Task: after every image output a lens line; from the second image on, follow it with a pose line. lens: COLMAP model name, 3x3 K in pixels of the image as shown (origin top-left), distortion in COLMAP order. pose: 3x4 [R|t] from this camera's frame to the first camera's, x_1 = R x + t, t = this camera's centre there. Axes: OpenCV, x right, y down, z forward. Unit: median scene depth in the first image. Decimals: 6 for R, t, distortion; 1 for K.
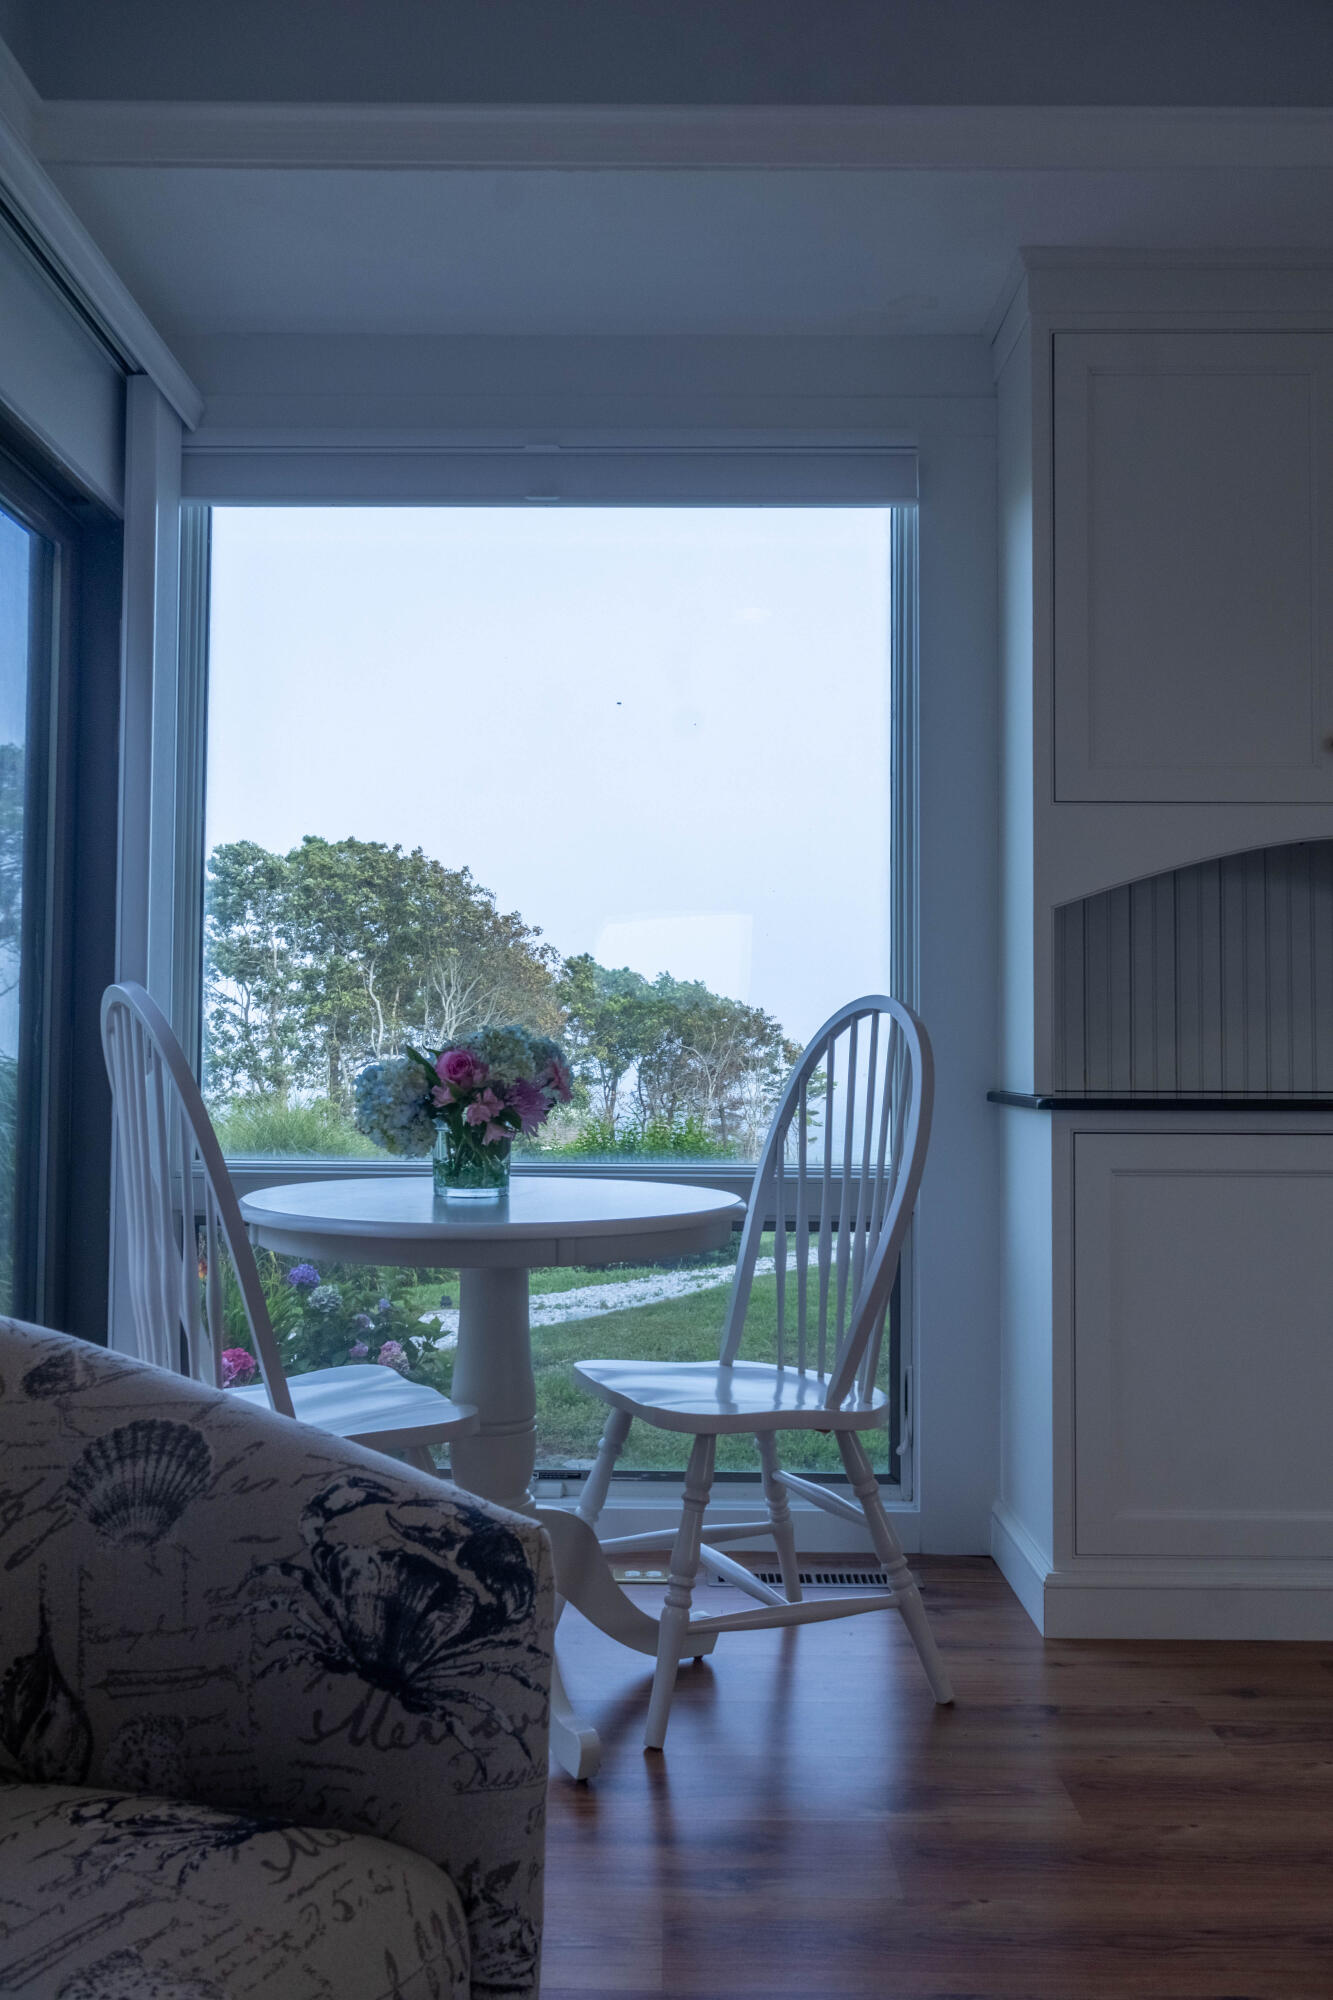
lens RADIAL K [[1612.2, 0, 663.6], [0, 1612.2, 1017.3], [0, 0, 1]] dist [-0.001806, 0.001794]
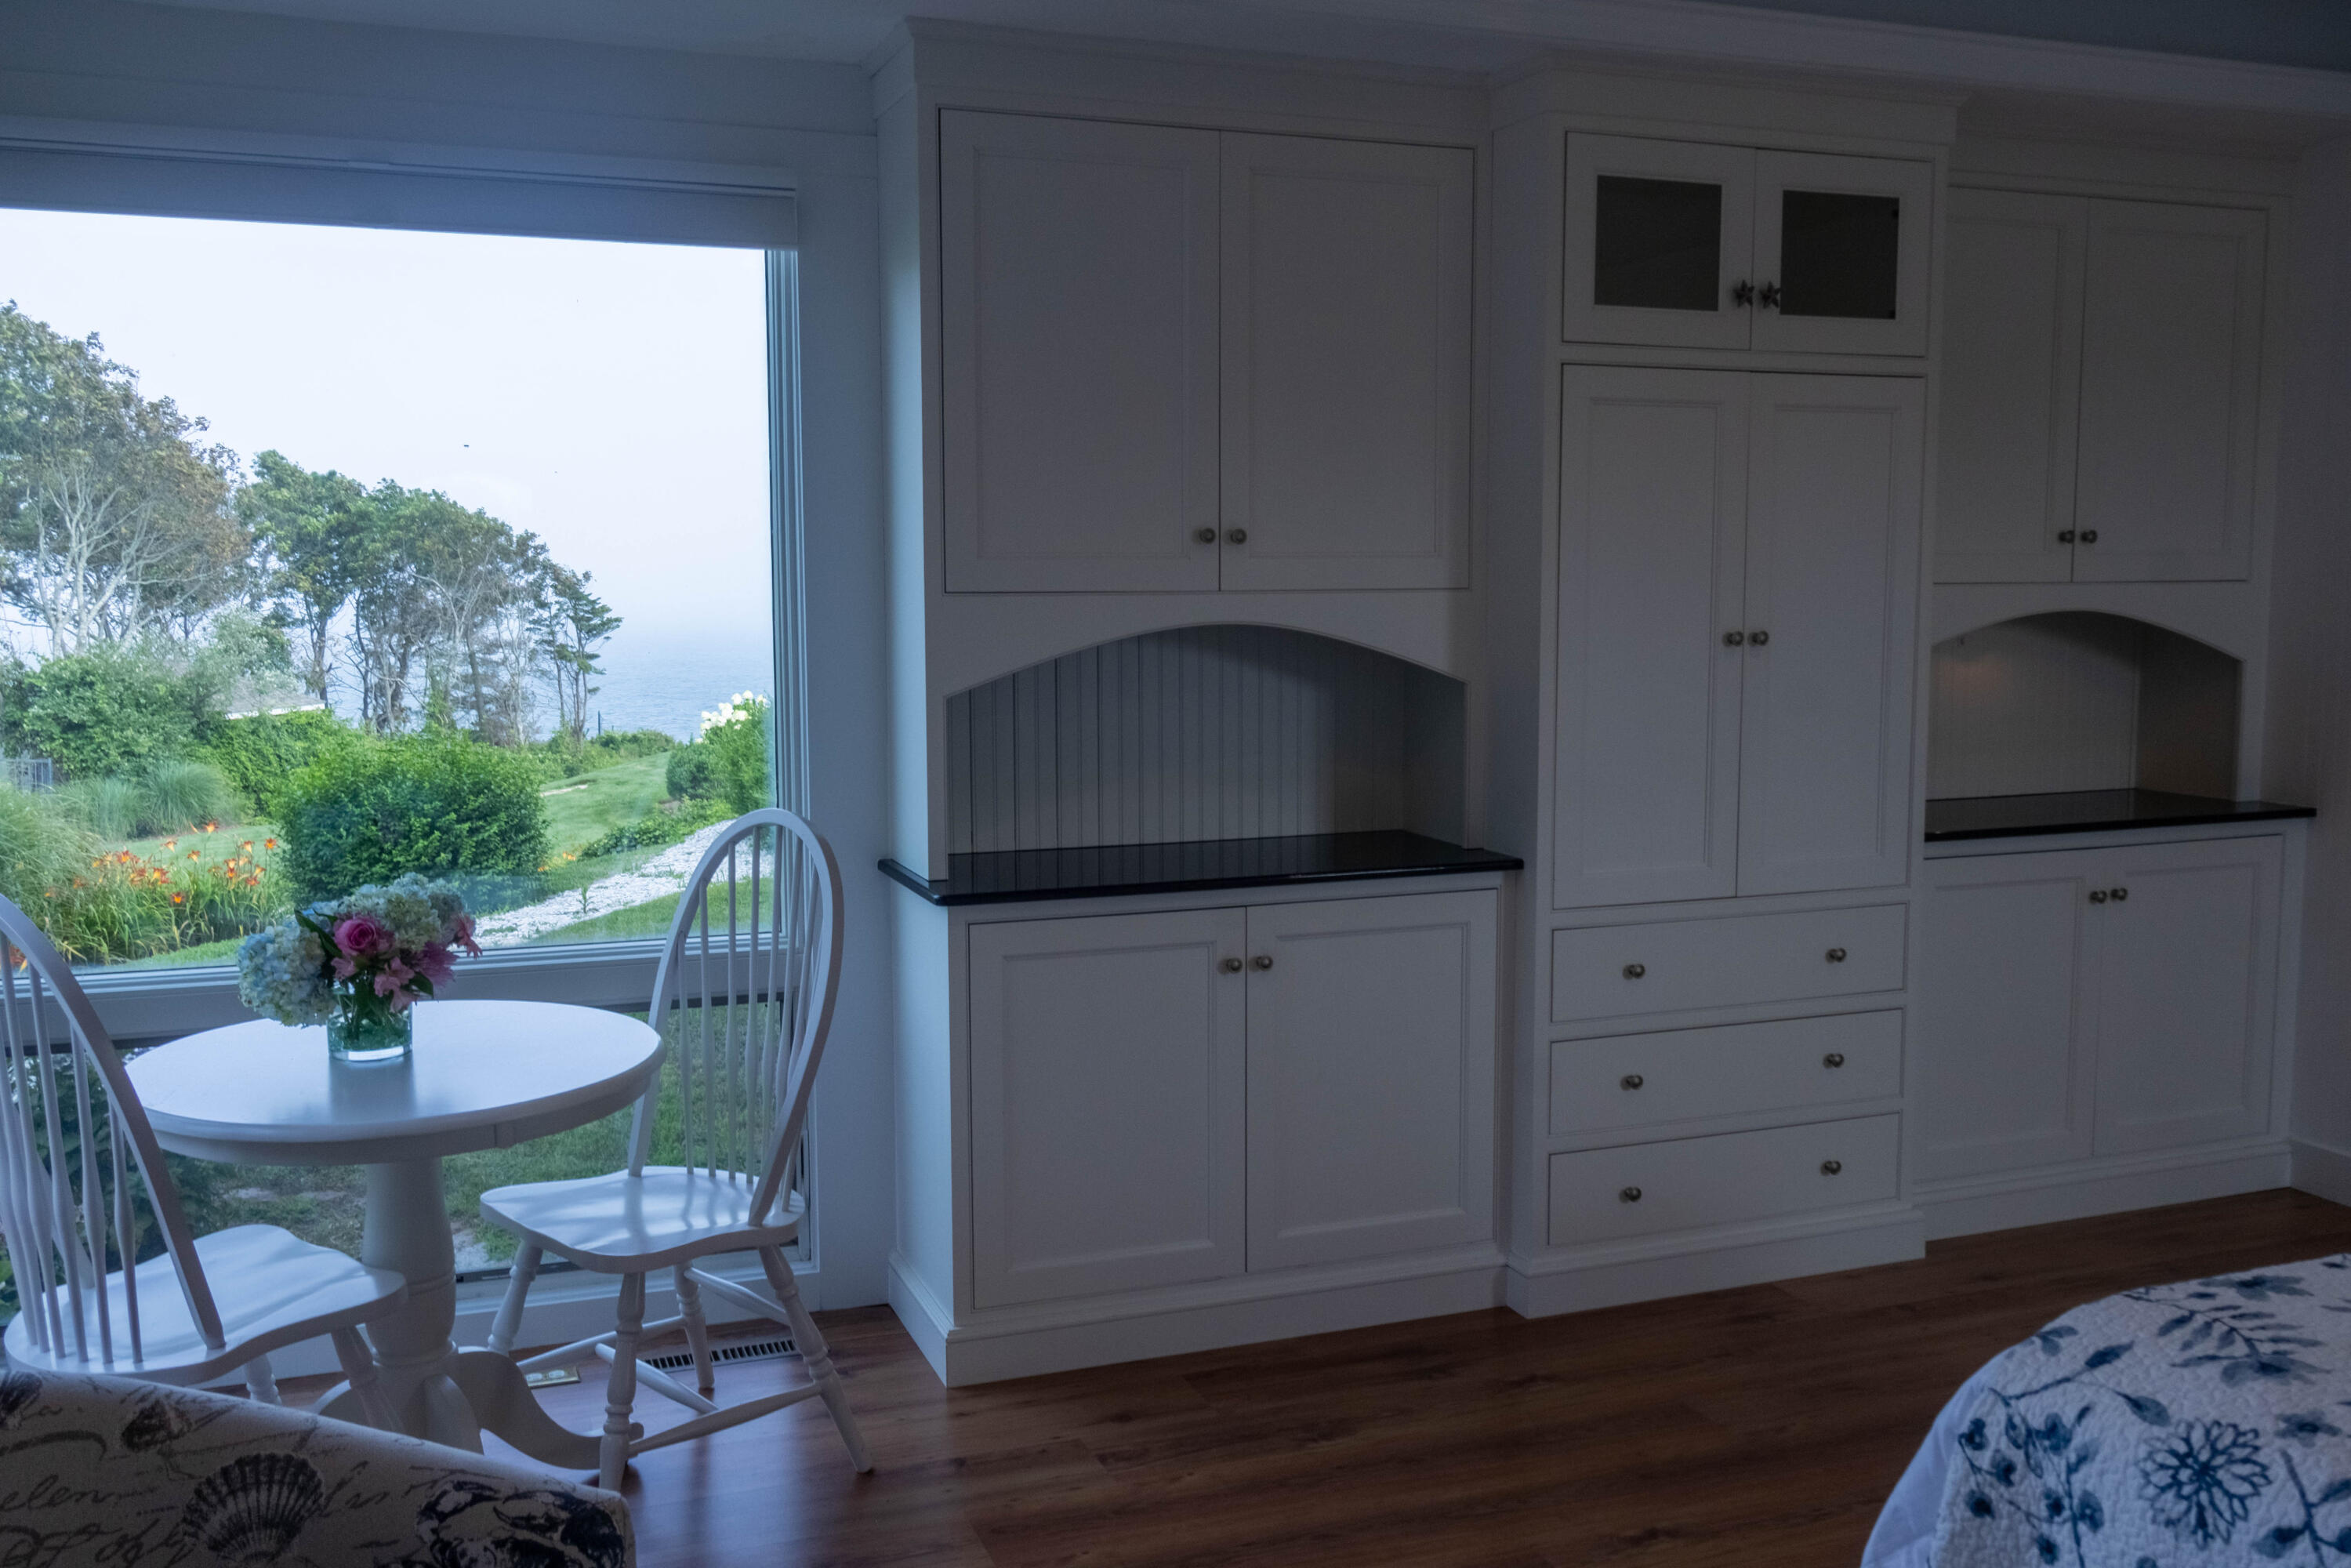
lens RADIAL K [[1968.3, 0, 1153.6], [0, 1968.3, 792.0], [0, 0, 1]] dist [-0.006616, 0.002848]
pose [[0.931786, -0.044642, 0.360252, -0.097385], [-0.004254, 0.990998, 0.133808, -0.198773], [-0.362982, -0.126213, 0.923209, -0.230338]]
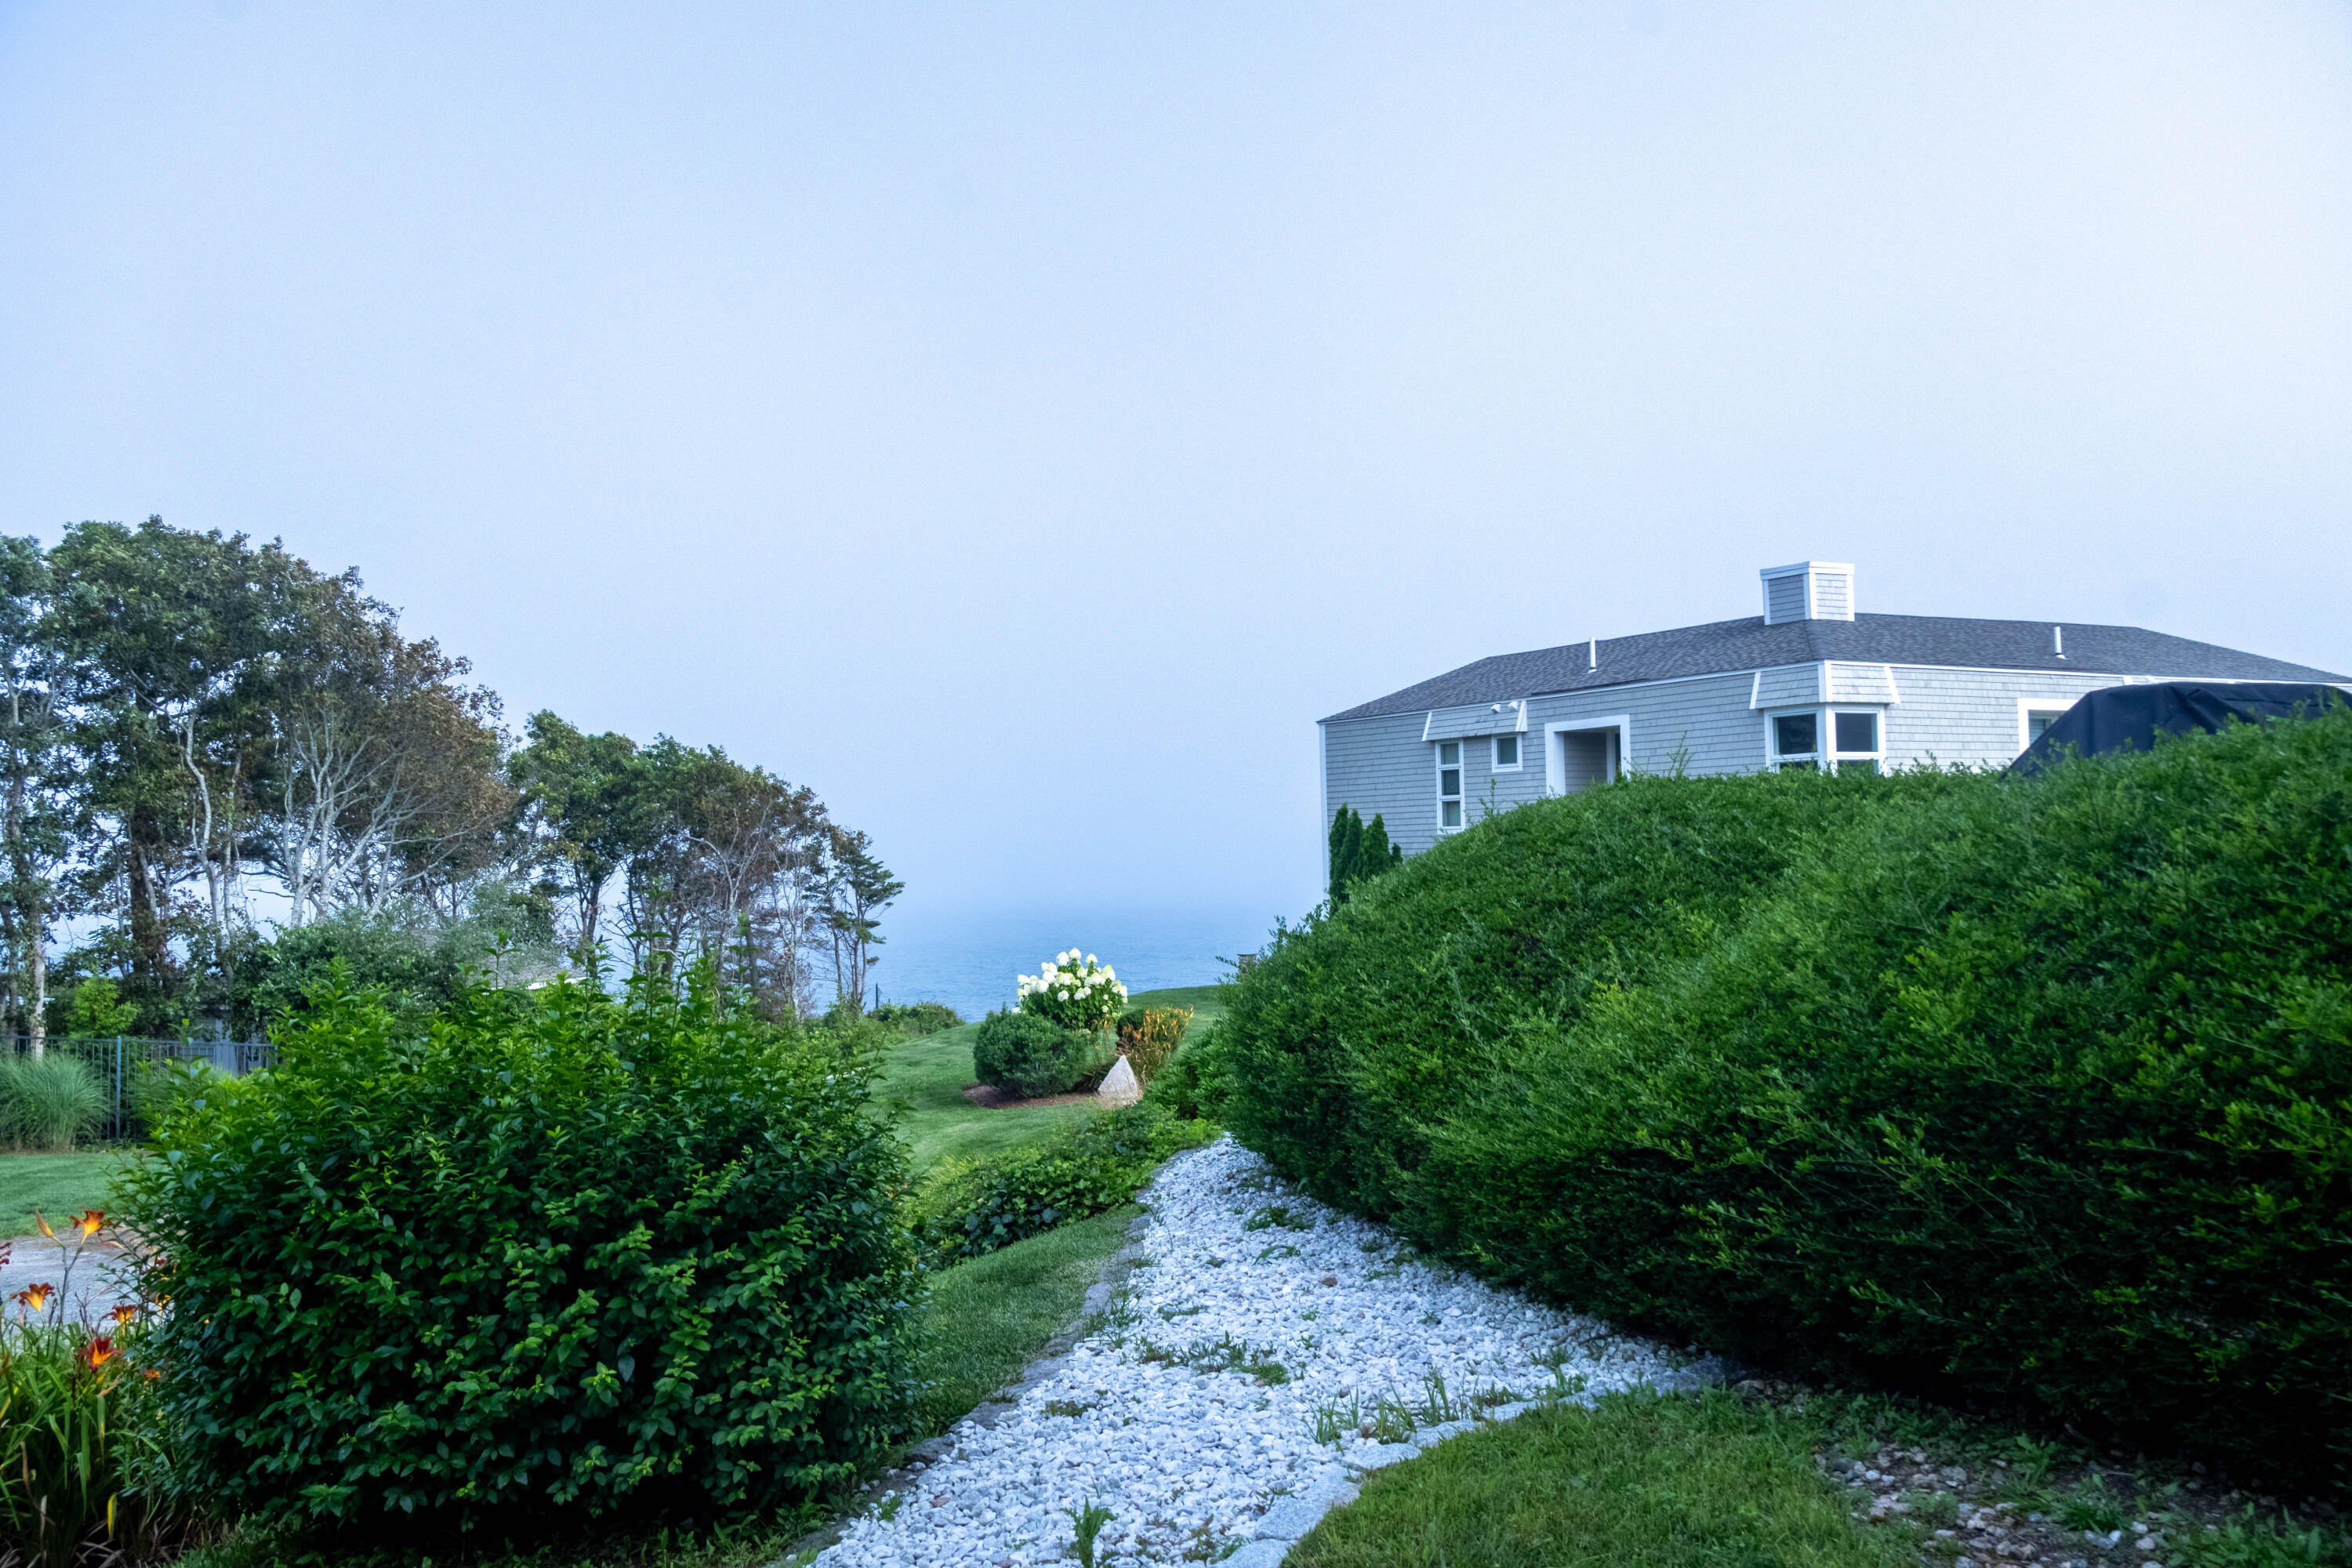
lens RADIAL K [[1946.5, 0, 1151.5], [0, 1946.5, 789.5], [0, 0, 1]] dist [0.002495, -0.000706]
pose [[0.970291, -0.017682, 0.241294, 0.056946], [0.019947, 0.999777, -0.006947, 0.188530], [-0.241117, 0.011554, 0.970427, 3.245356]]
